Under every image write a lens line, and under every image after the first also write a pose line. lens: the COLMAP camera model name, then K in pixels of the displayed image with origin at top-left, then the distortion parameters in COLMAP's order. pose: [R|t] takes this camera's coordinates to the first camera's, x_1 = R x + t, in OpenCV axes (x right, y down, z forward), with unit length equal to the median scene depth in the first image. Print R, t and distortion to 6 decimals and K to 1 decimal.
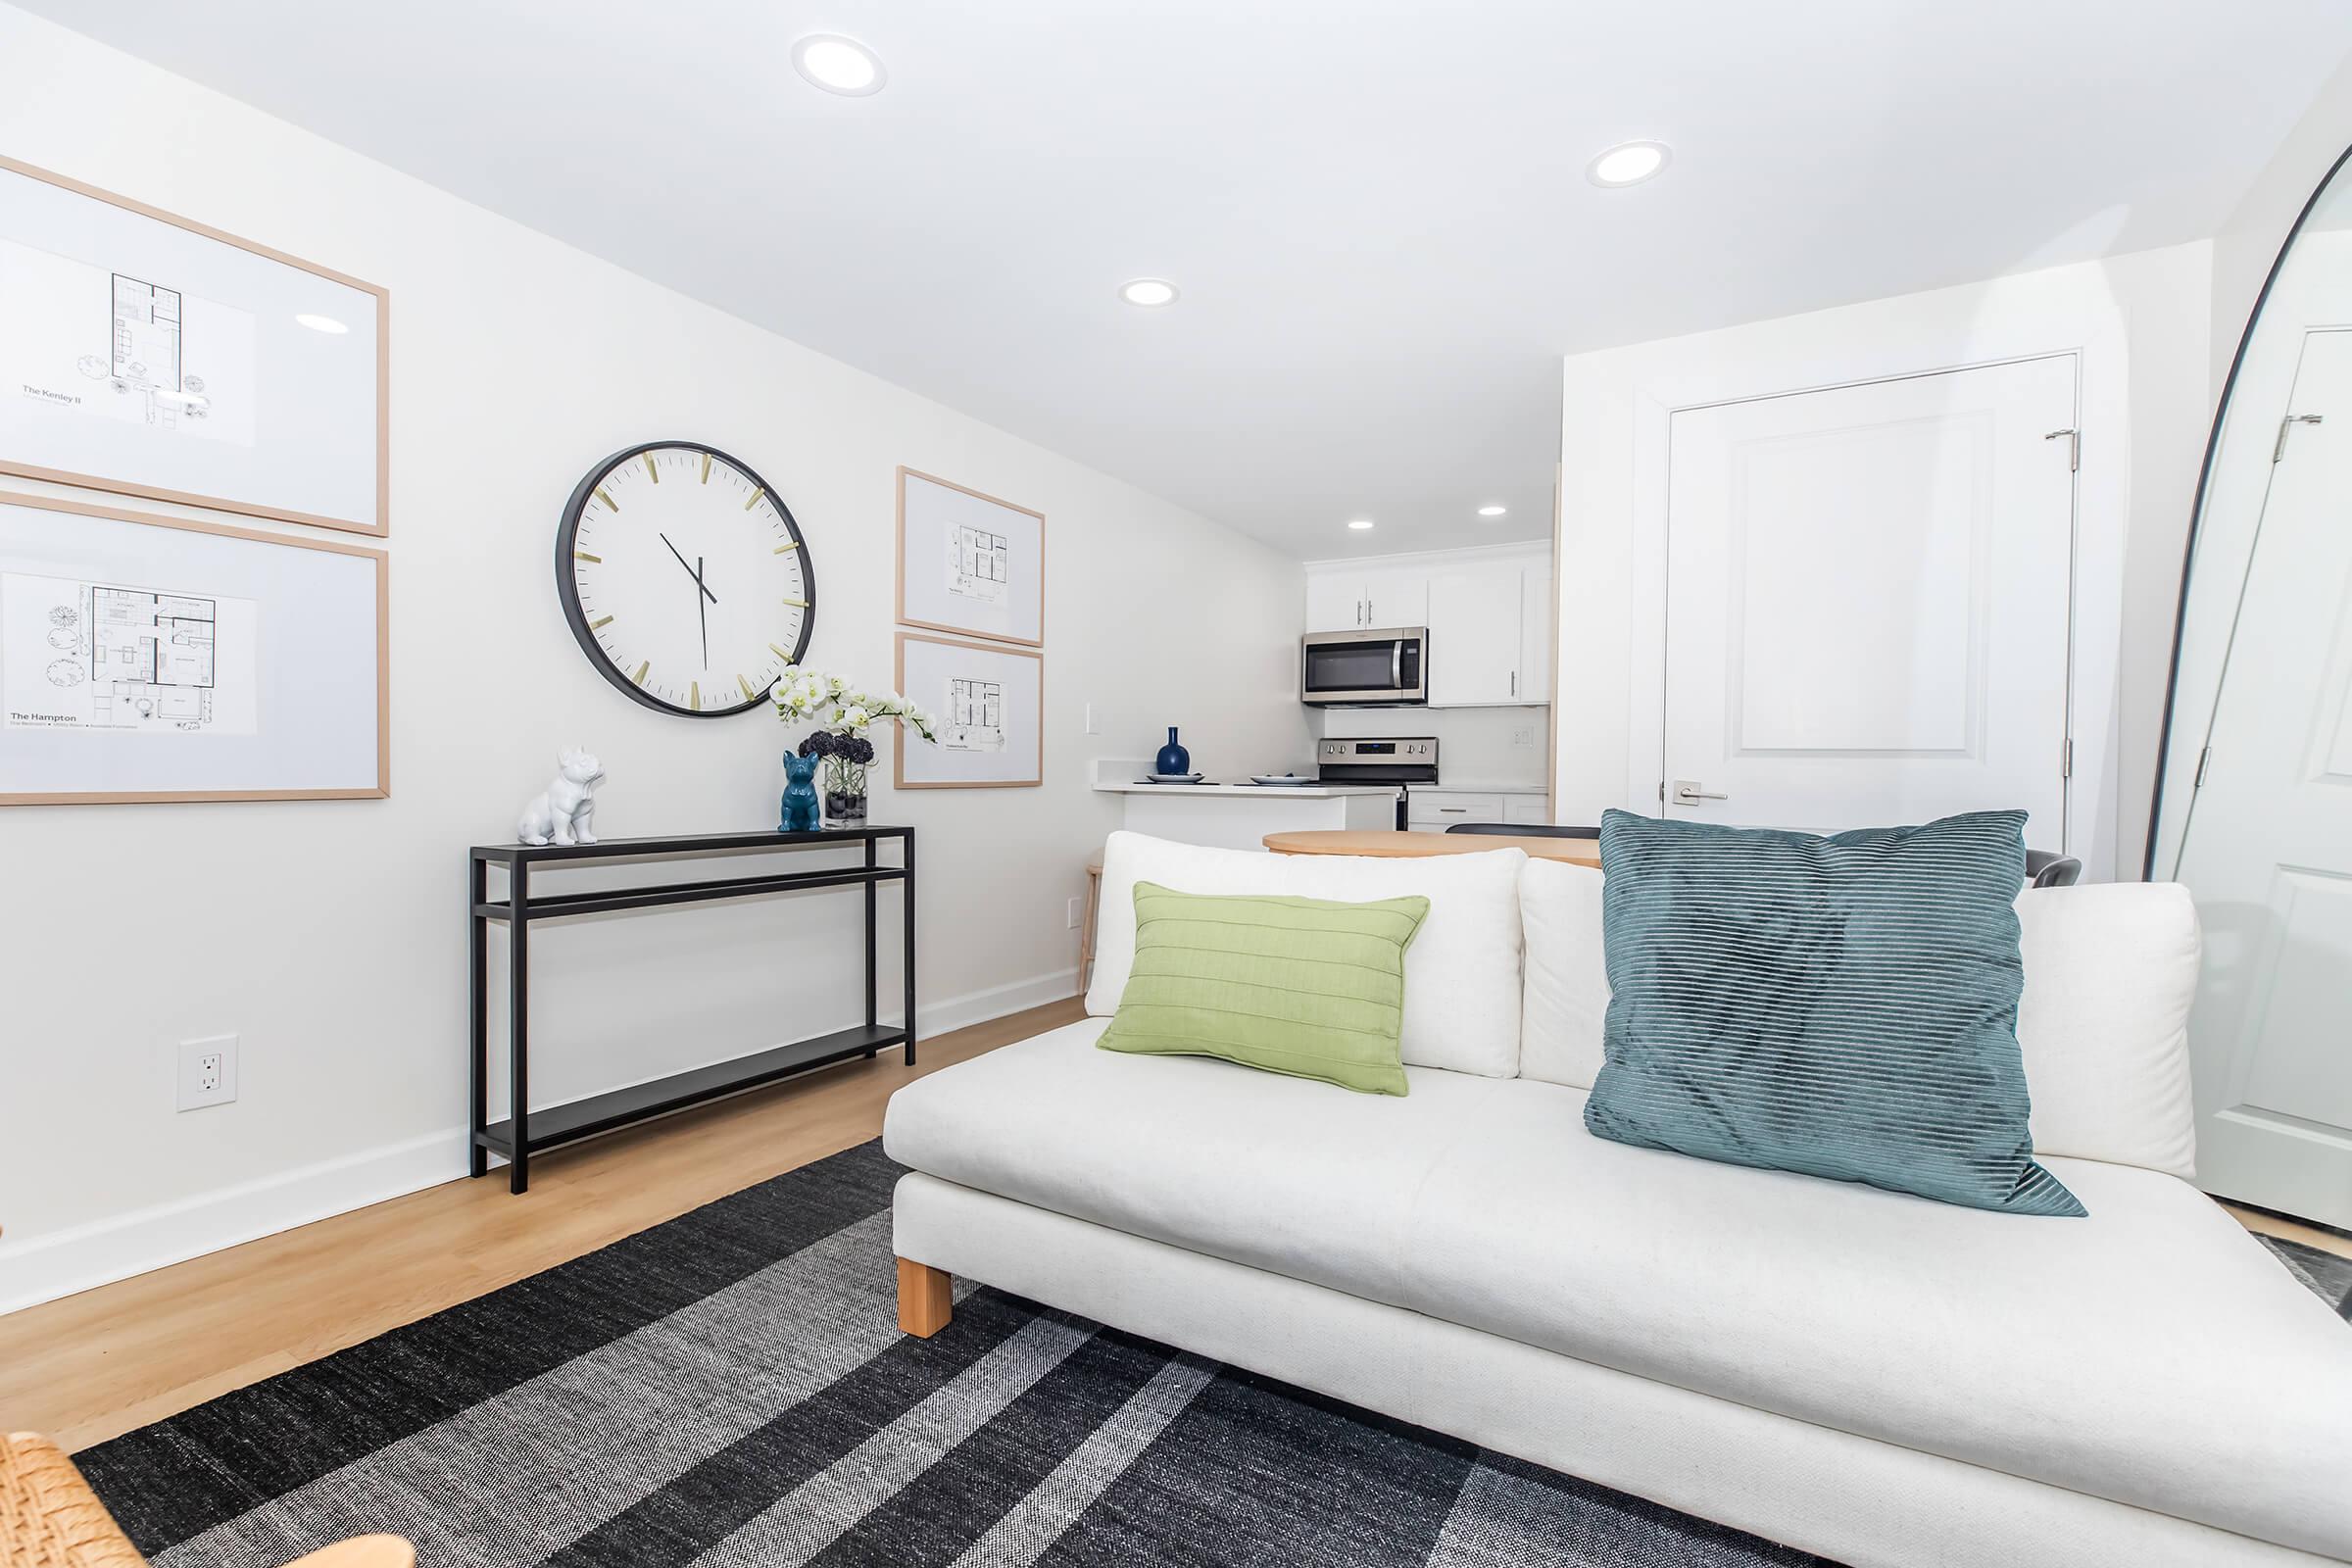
lens RADIAL K [[1089.0, 0, 1197.5], [0, 1089.0, 778.1], [0, 0, 1]] dist [0.004300, -0.000962]
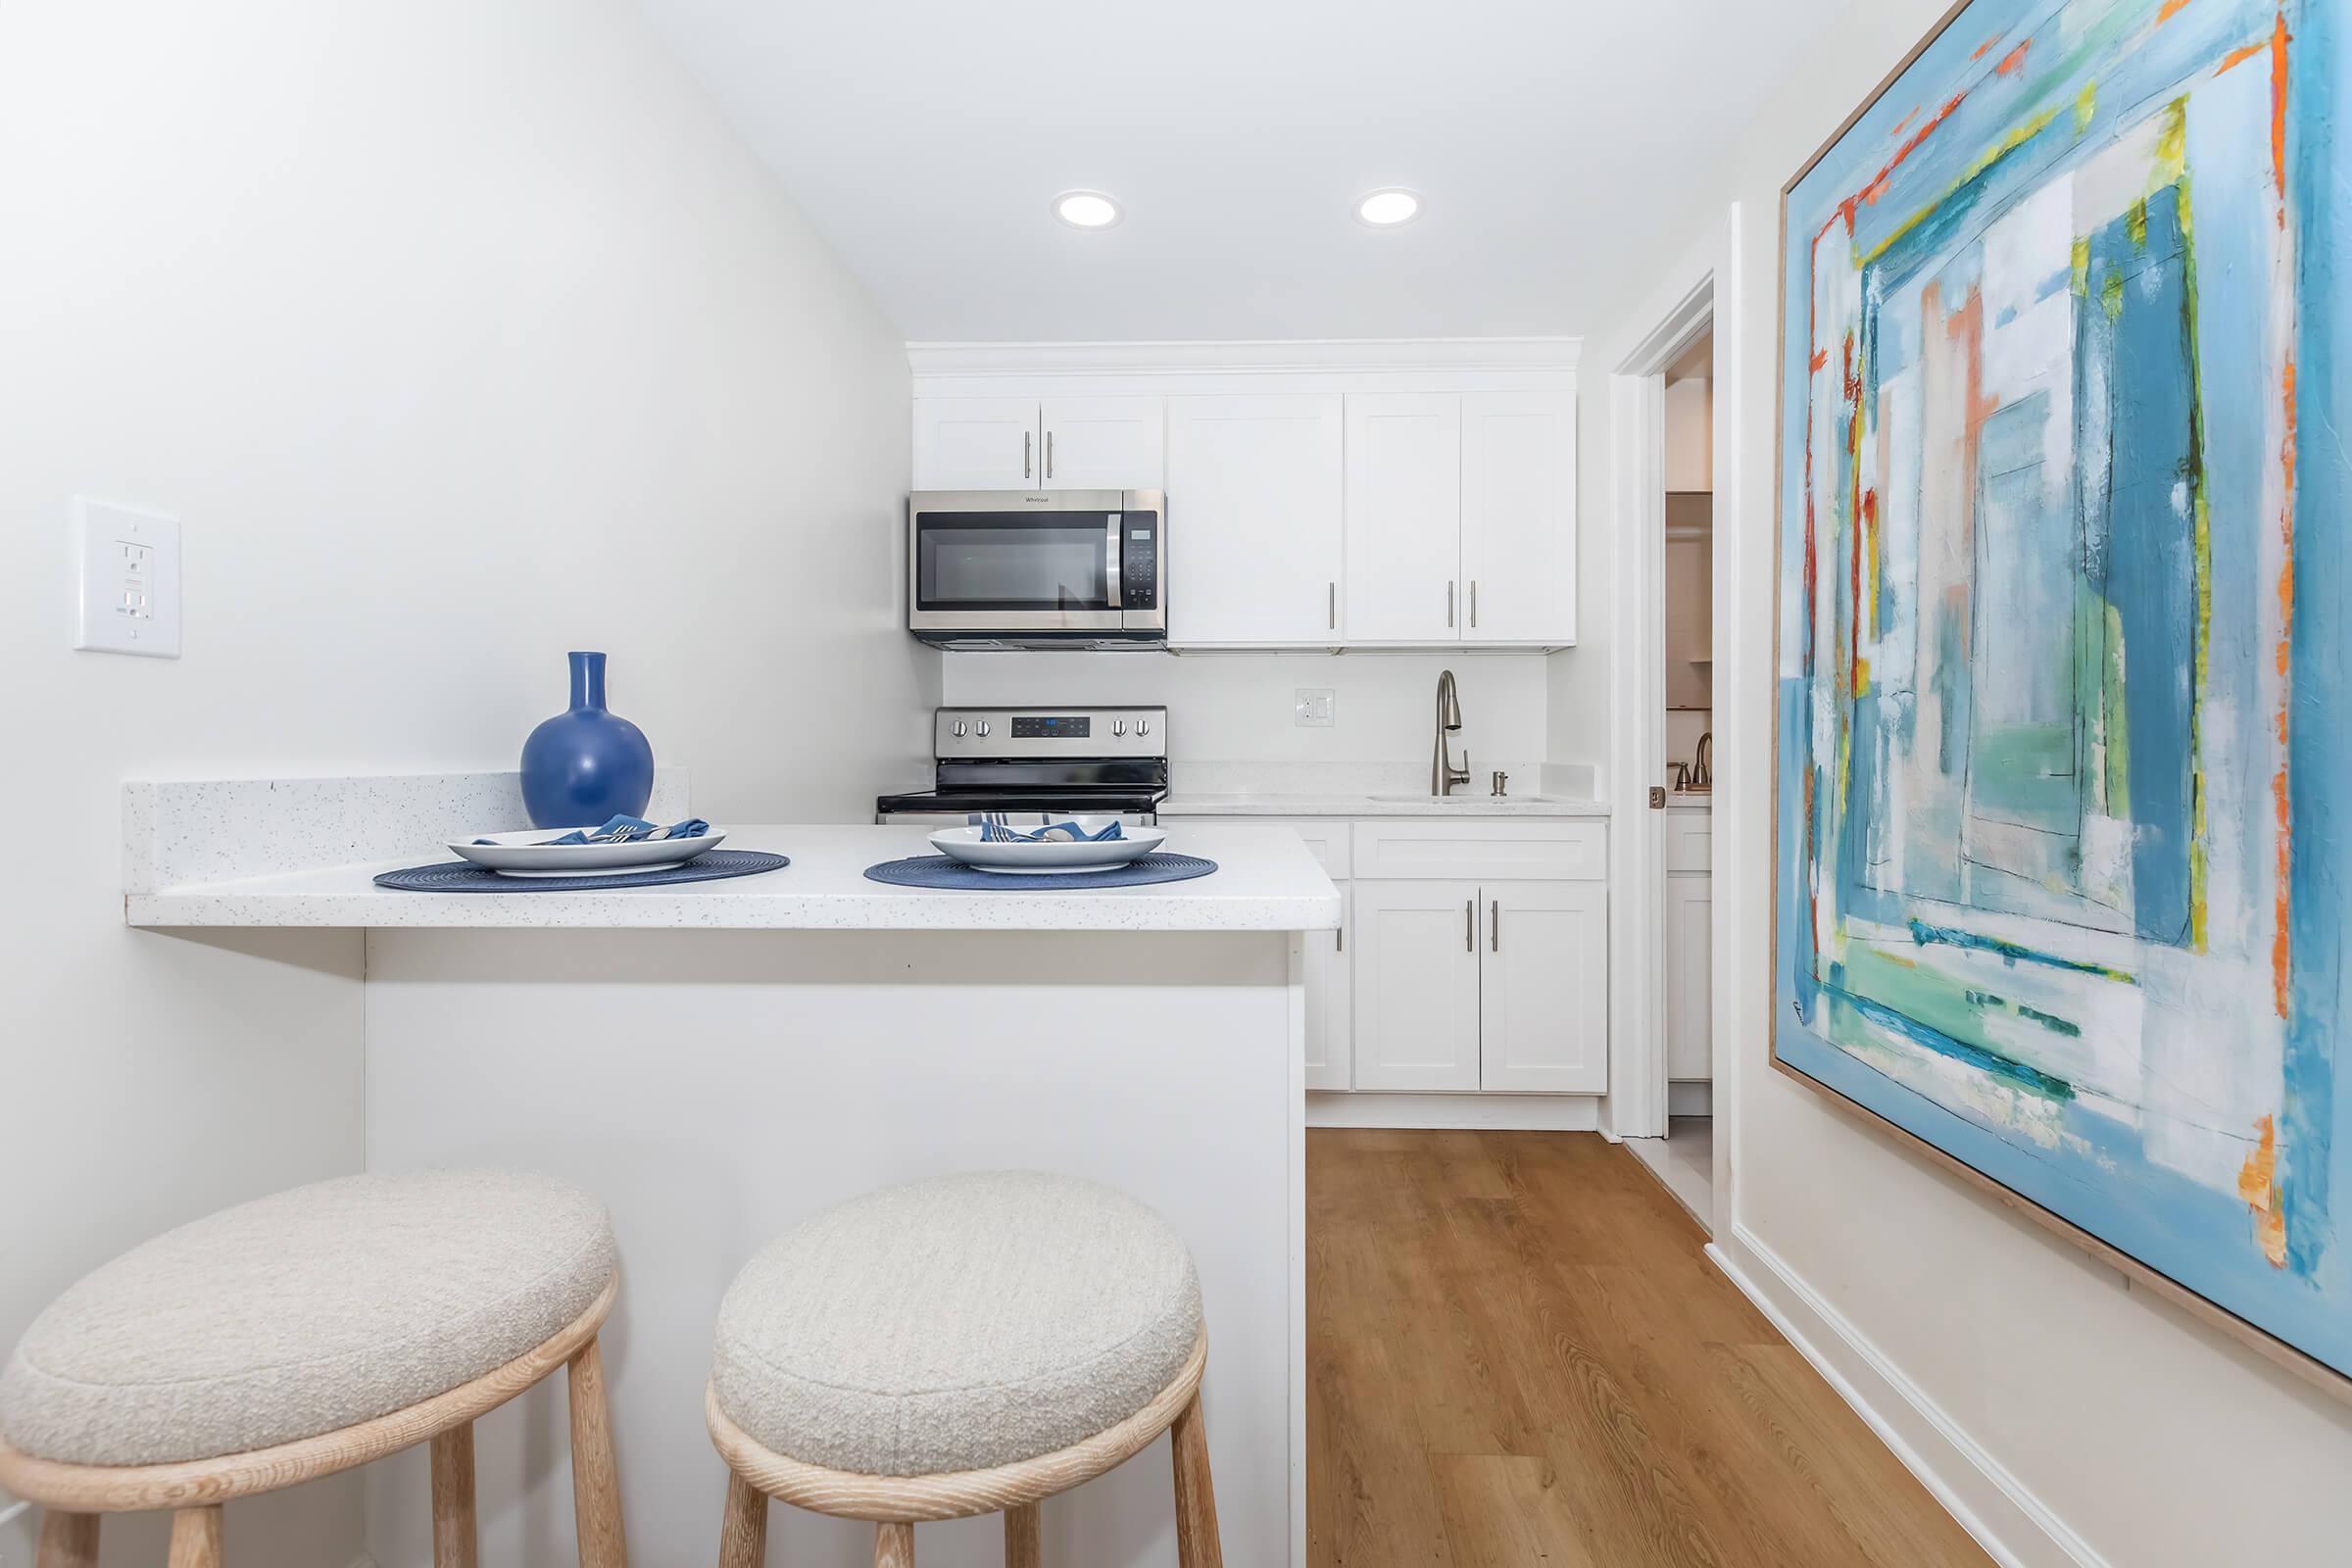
lens RADIAL K [[1089.0, 0, 1217.2], [0, 1089.0, 773.9], [0, 0, 1]] dist [0.004300, -0.000962]
pose [[0.888576, -0.017148, 0.458409, -0.009120], [0.009291, 0.999769, 0.019388, -0.023268], [-0.458636, -0.012969, 0.888530, 0.824163]]
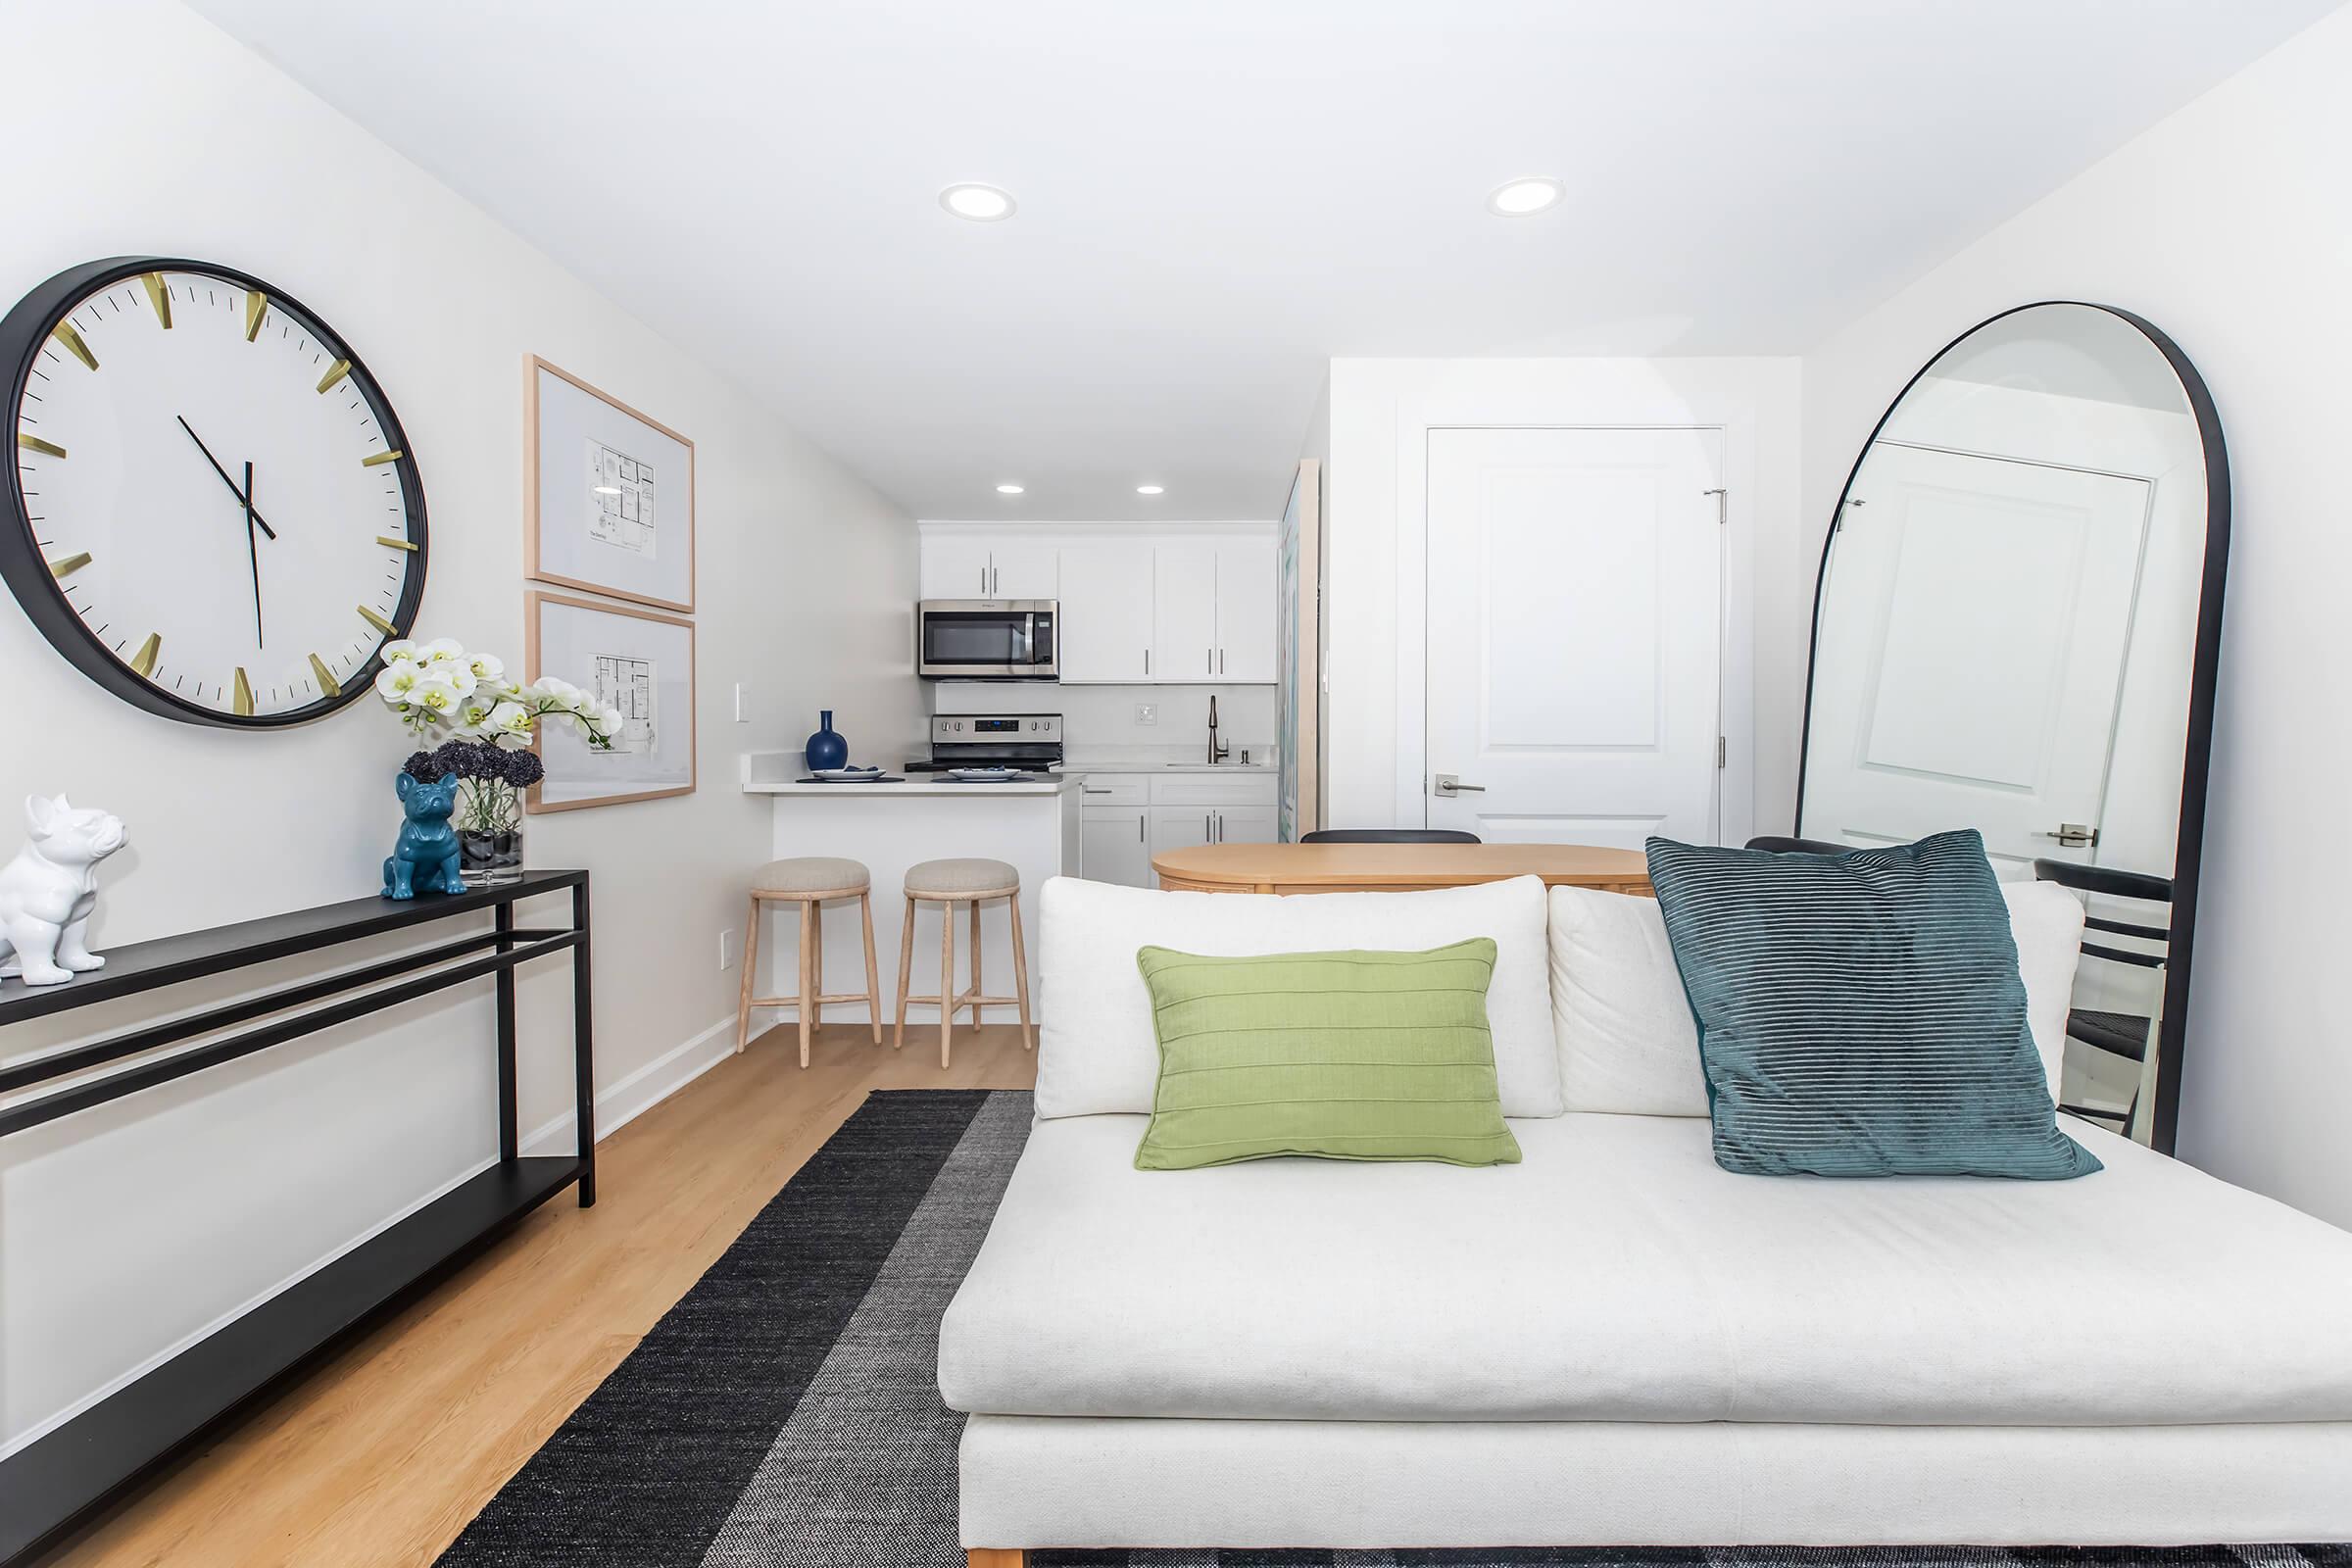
lens RADIAL K [[1089.0, 0, 1246.2], [0, 1089.0, 733.6], [0, 0, 1]] dist [0.004300, -0.000962]
pose [[0.861190, -0.011843, 0.508146, -0.210852], [0.012035, 0.999923, 0.002907, -0.034268], [-0.508141, 0.003612, 0.861266, 0.142083]]
